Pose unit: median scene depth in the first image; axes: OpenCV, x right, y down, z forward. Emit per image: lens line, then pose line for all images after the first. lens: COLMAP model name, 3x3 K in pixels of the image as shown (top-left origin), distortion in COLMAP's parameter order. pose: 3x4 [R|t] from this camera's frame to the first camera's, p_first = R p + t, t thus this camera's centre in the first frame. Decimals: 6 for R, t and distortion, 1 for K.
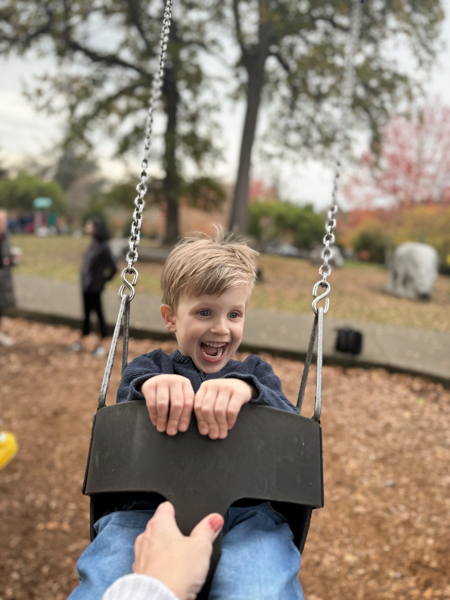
lens RADIAL K [[422.1, 0, 221.4], [0, 422.1, 301.0], [0, 0, 1]] dist [-0.006778, -0.010321]
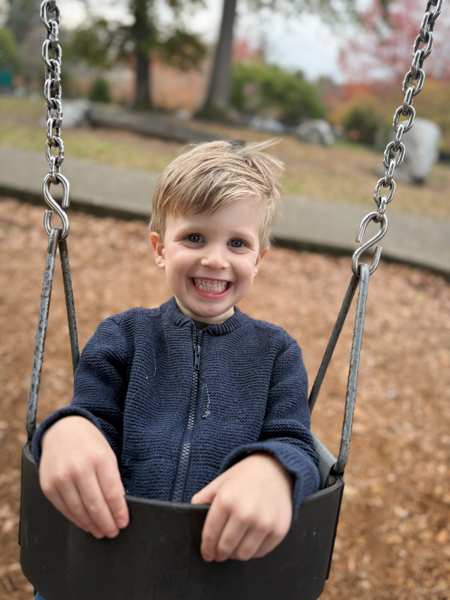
lens RADIAL K [[422.1, 0, 220.1], [0, 422.1, 300.1], [0, 0, 1]] dist [-0.006778, -0.010321]
pose [[0.998221, 0.019340, 0.056394, 0.002141], [-0.033755, 0.963045, 0.267217, 0.021966], [-0.049141, -0.268646, 0.961985, 0.160646]]
